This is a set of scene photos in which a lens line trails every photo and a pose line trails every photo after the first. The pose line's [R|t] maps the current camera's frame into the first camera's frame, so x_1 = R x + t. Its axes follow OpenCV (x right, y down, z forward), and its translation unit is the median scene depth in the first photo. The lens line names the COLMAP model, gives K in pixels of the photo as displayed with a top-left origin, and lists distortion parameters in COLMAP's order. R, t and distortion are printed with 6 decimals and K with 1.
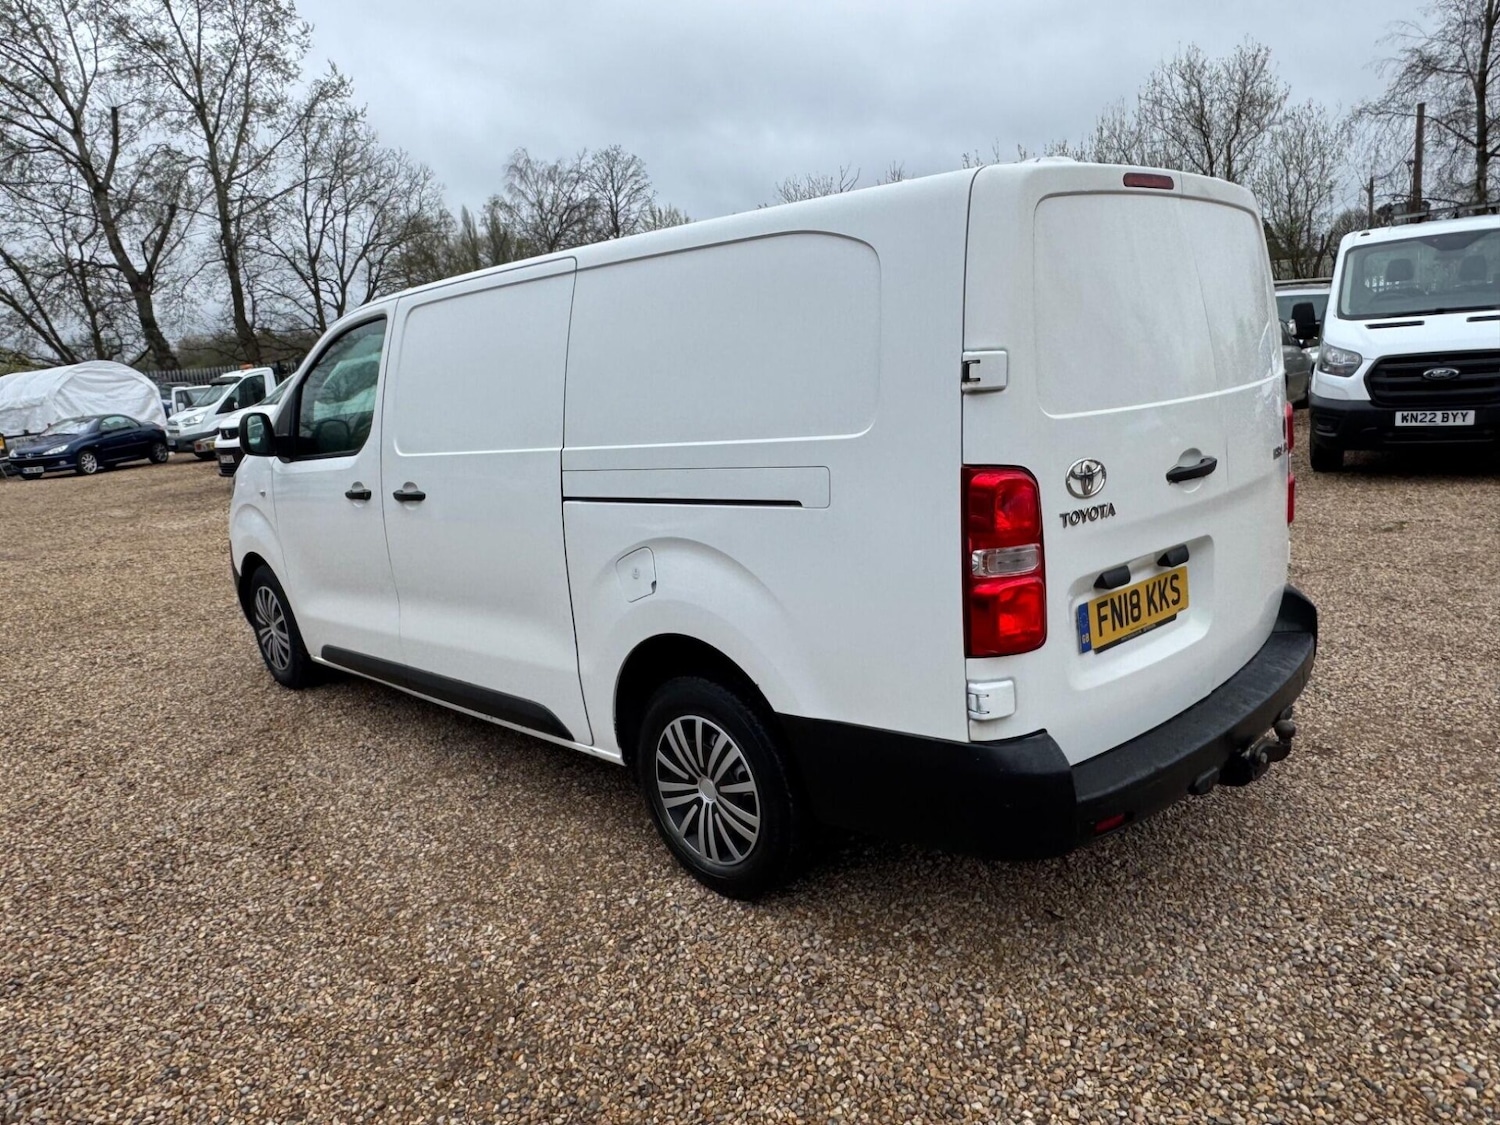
lens RADIAL K [[1034.1, 0, 740.2], [0, 1034.1, 564.5], [0, 0, 1]] dist [-0.006973, 0.004066]
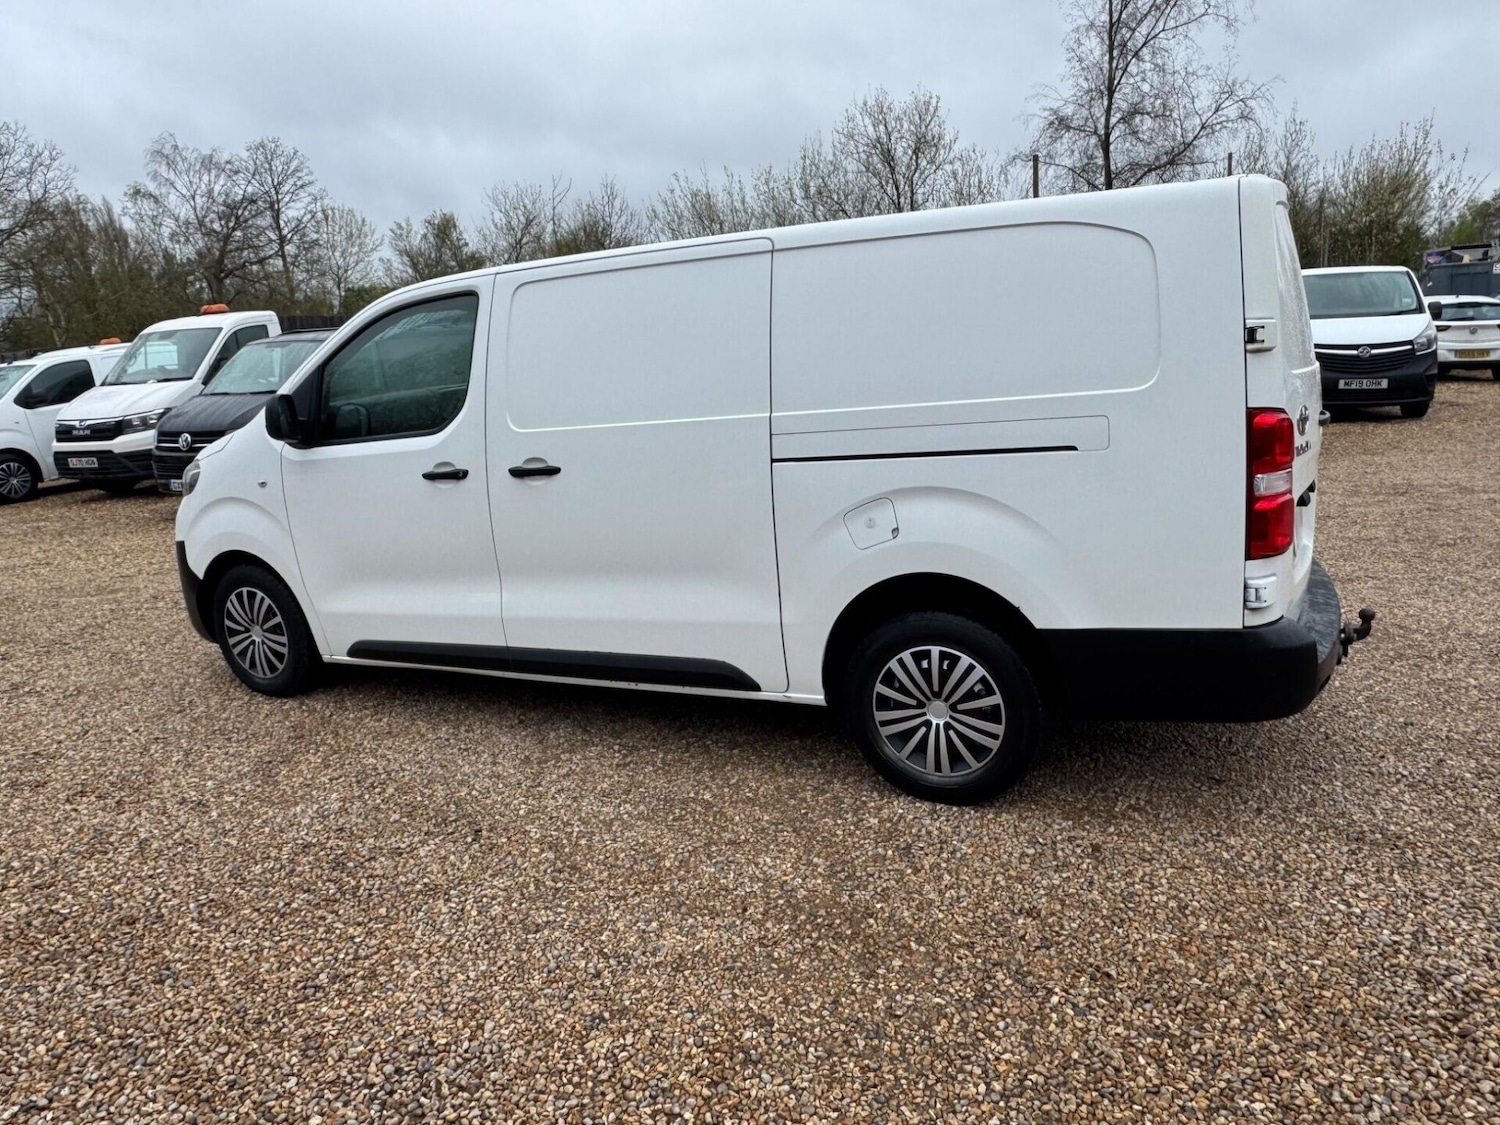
lens RADIAL K [[1033.8, 0, 746.5], [0, 1033.8, 556.1], [0, 0, 1]] dist [-0.006258, 0.003676]
pose [[0.948510, -0.048901, 0.312951, -0.574698], [0.055015, 0.998428, -0.010730, 0.048740], [-0.311934, 0.027394, 0.949709, -0.014071]]
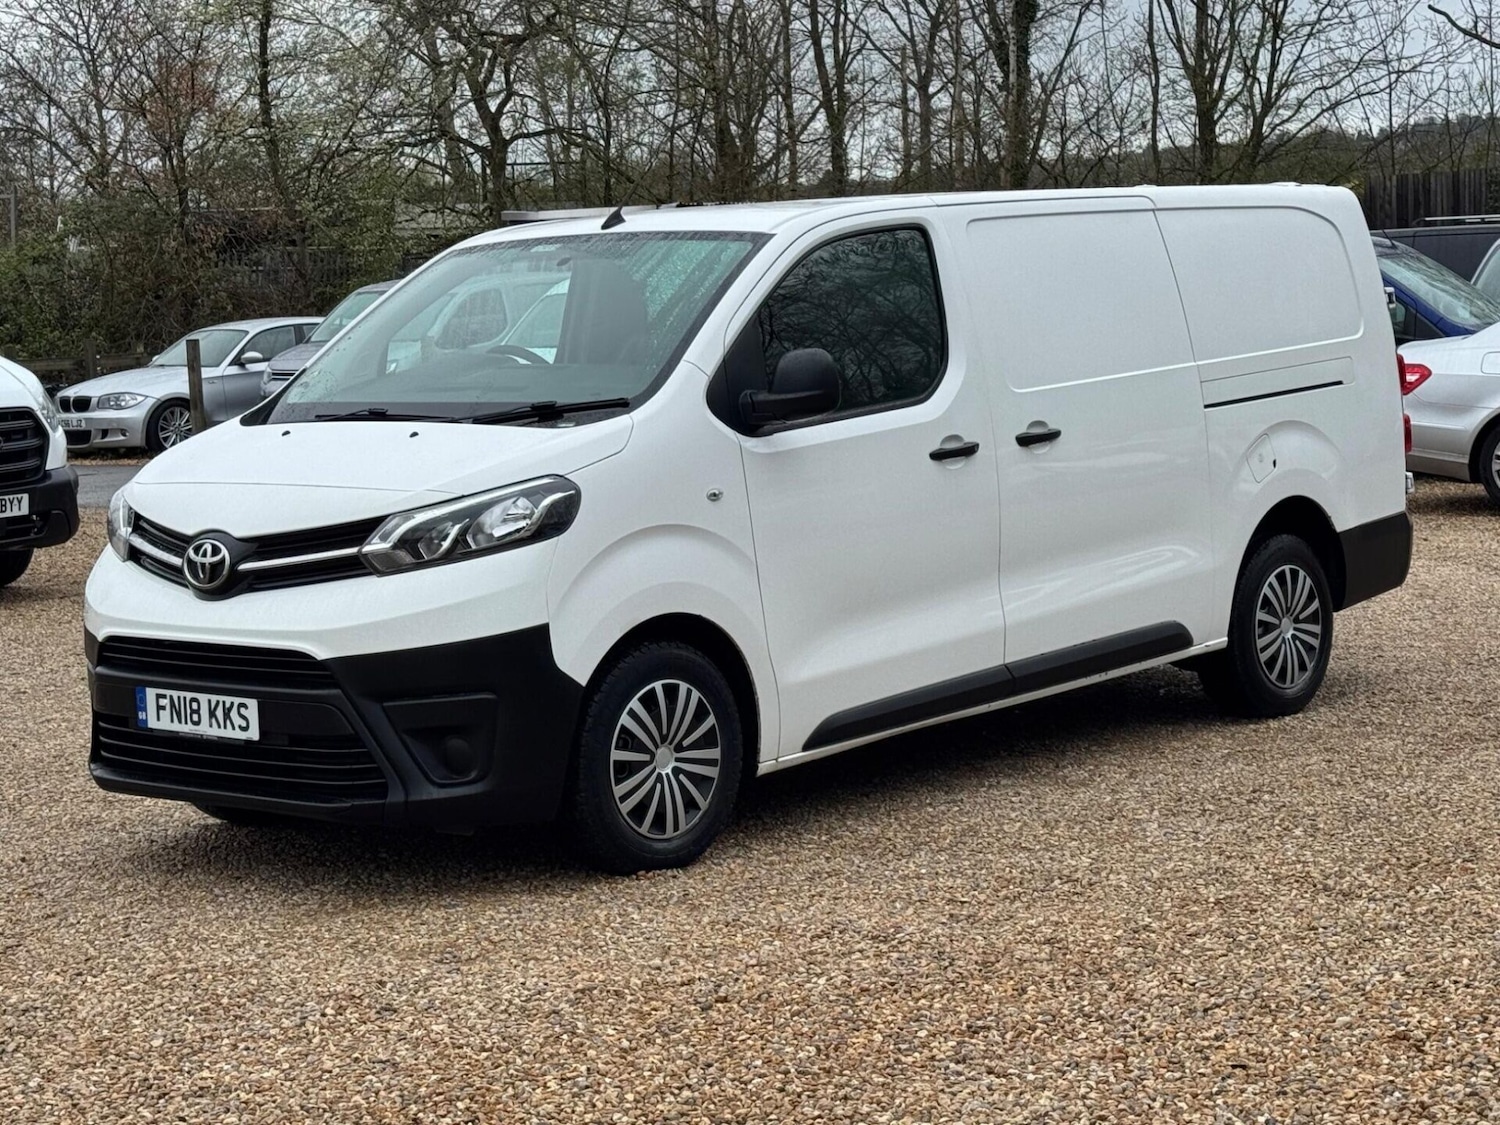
lens RADIAL K [[2883.6, 0, 750.0], [0, 2883.6, 562.5], [0, 0, 1]] dist [0.125524, -0.019768]
pose [[-0.069770, -0.017287, 0.997413, -3.476450], [0.248554, 0.968015, 0.034164, -0.138460], [-0.966102, 0.250295, -0.063241, 1.826129]]
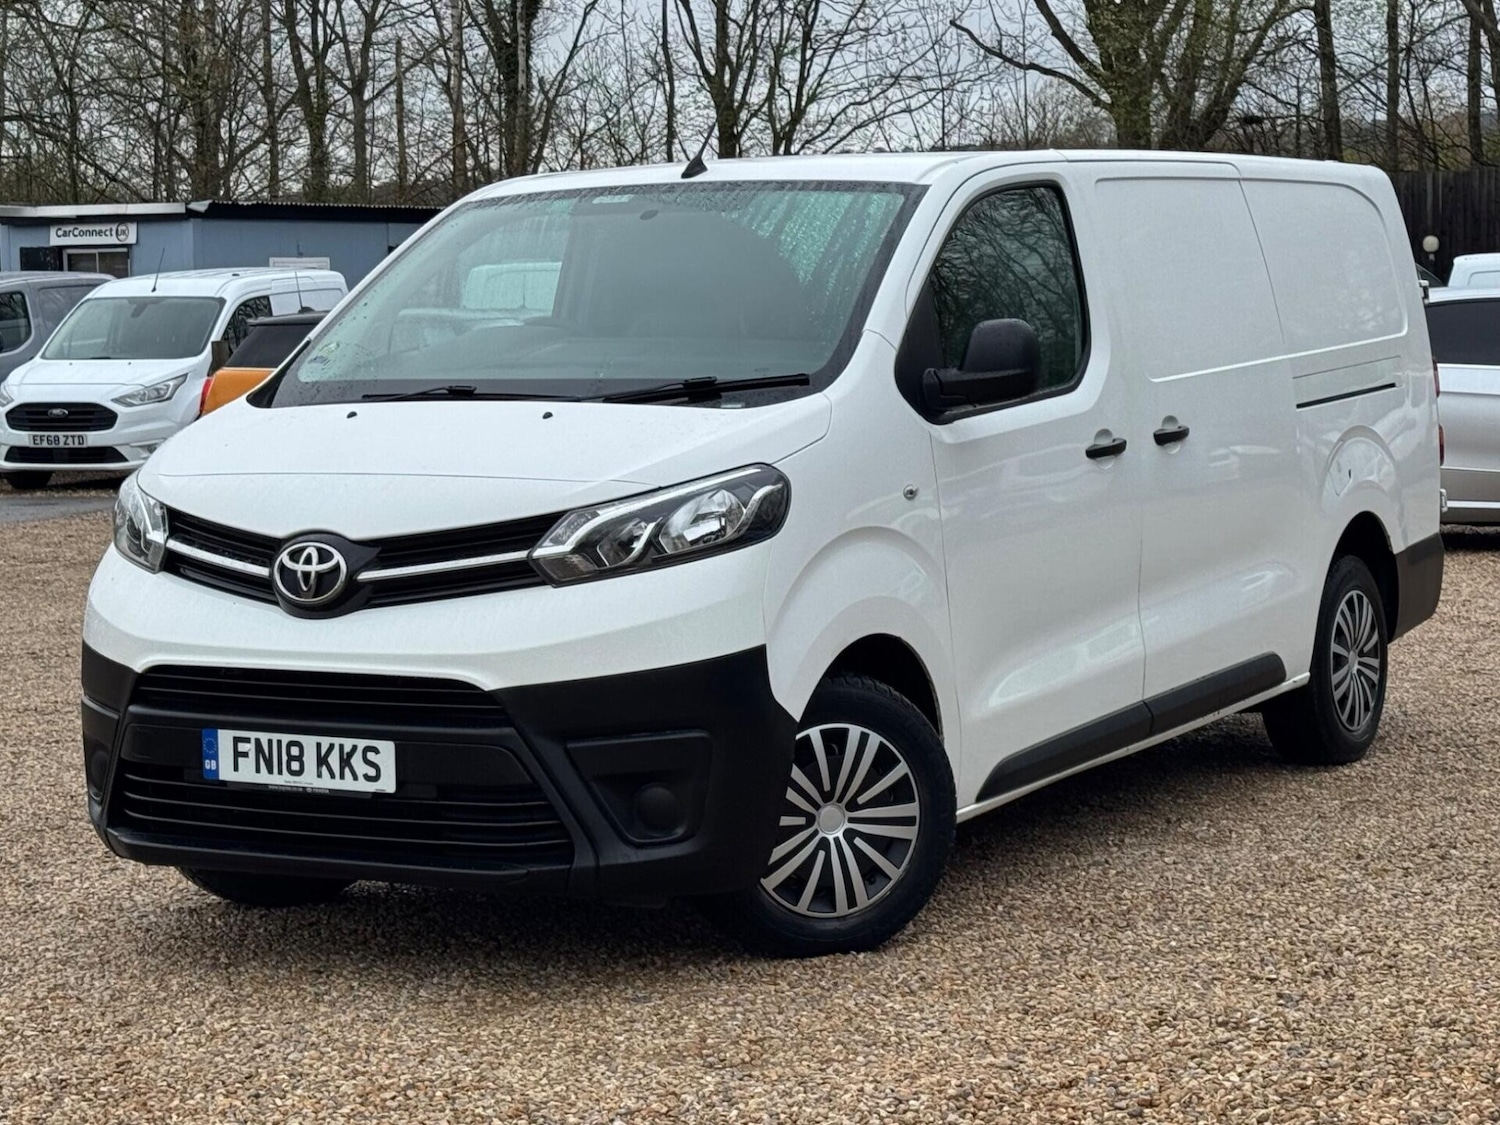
lens RADIAL K [[3174.9, 0, 745.9], [0, 3174.9, 531.1], [0, 0, 1]] dist [0.113675, 0.271585]
pose [[-0.262469, 0.010116, 0.964887, -3.121698], [0.236548, 0.970108, 0.054175, -0.250739], [-0.935497, 0.242462, -0.257017, 2.433303]]
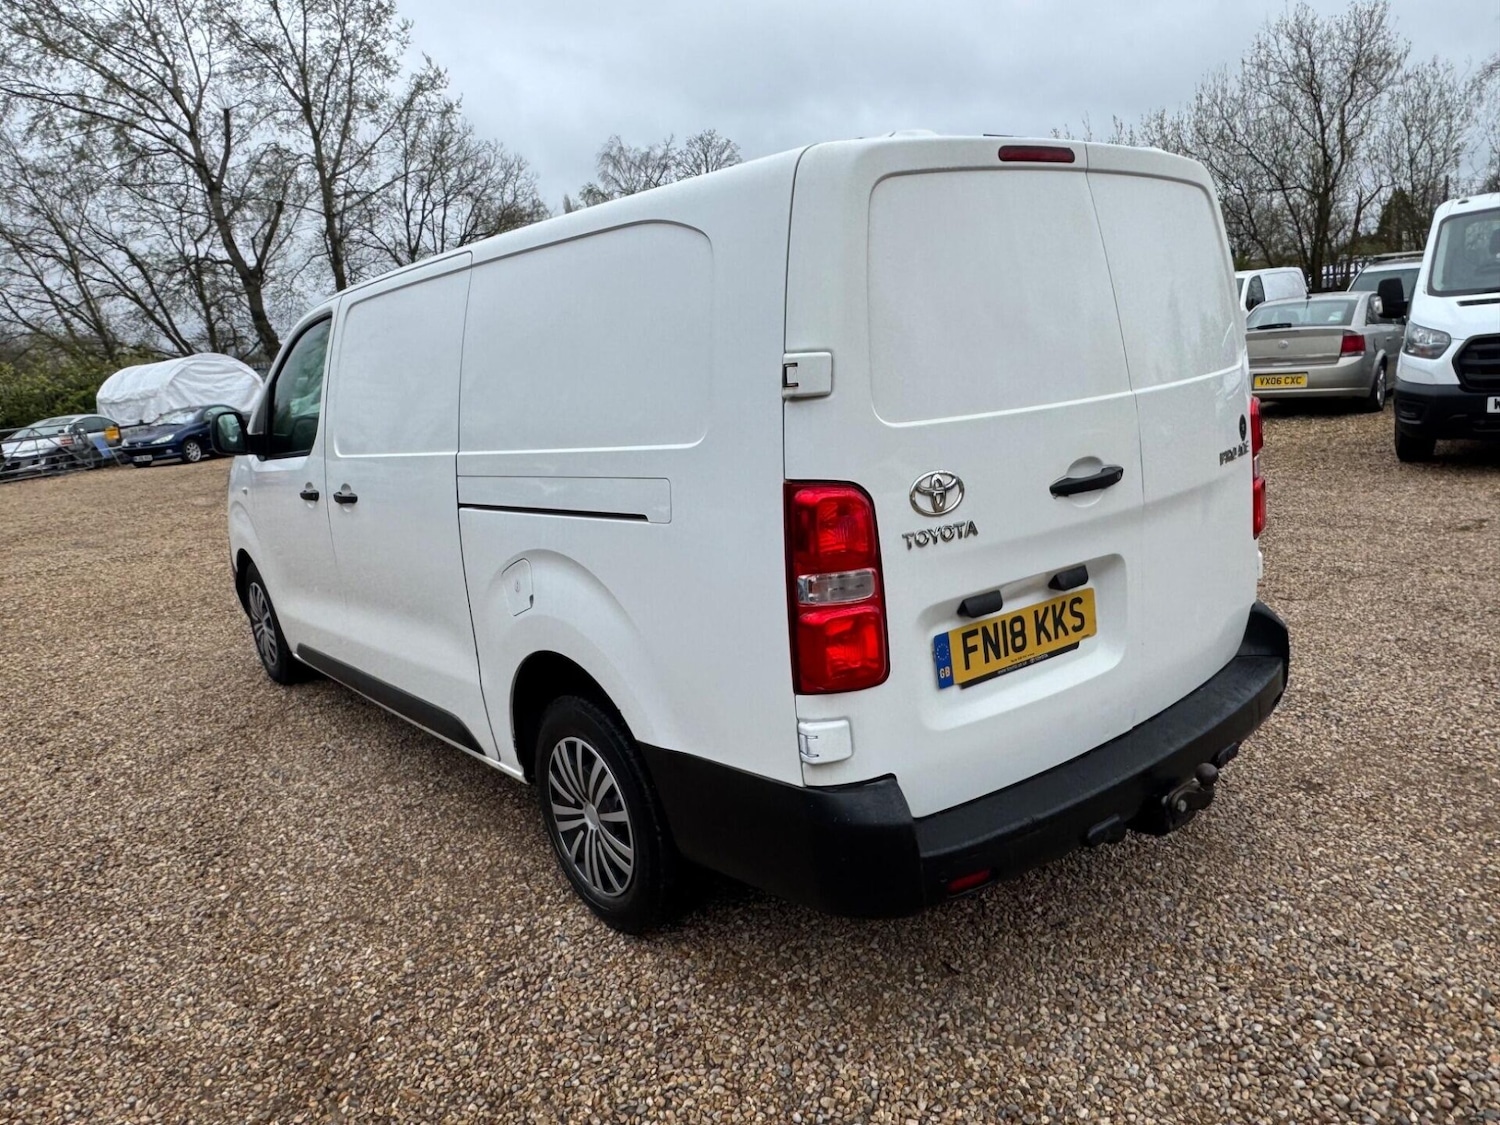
lens RADIAL K [[1034.8, 0, 737.0], [0, 1034.8, 563.0], [0, 0, 1]] dist [-0.003256, 0.000146]
pose [[0.994962, 0.008129, -0.099918, 0.192496], [-0.006775, 0.999881, 0.013879, -0.026879], [0.100019, -0.013133, 0.994899, 0.075382]]
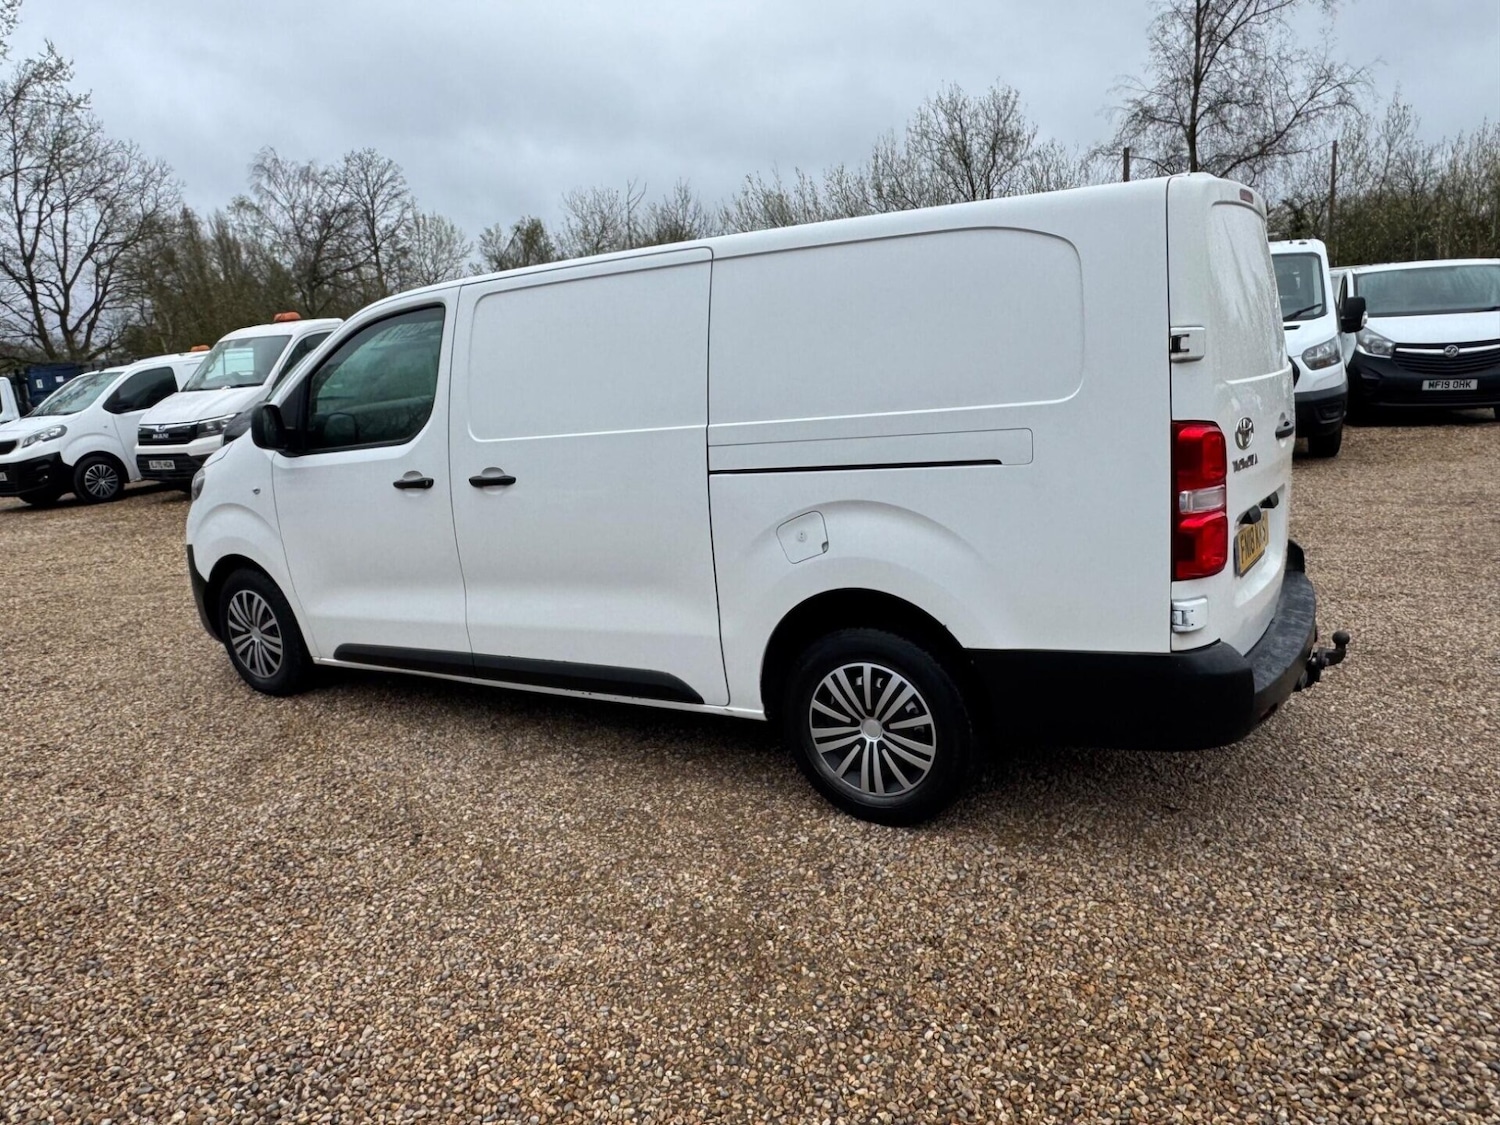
lens RADIAL K [[1034.1, 0, 740.2], [0, 1034.1, 564.5], [0, 0, 1]] dist [-0.006973, 0.004066]
pose [[0.973205, -0.039996, 0.226433, -0.410796], [0.043036, 0.999037, -0.008502, 0.044552], [-0.225875, 0.018019, 0.973990, -0.048835]]
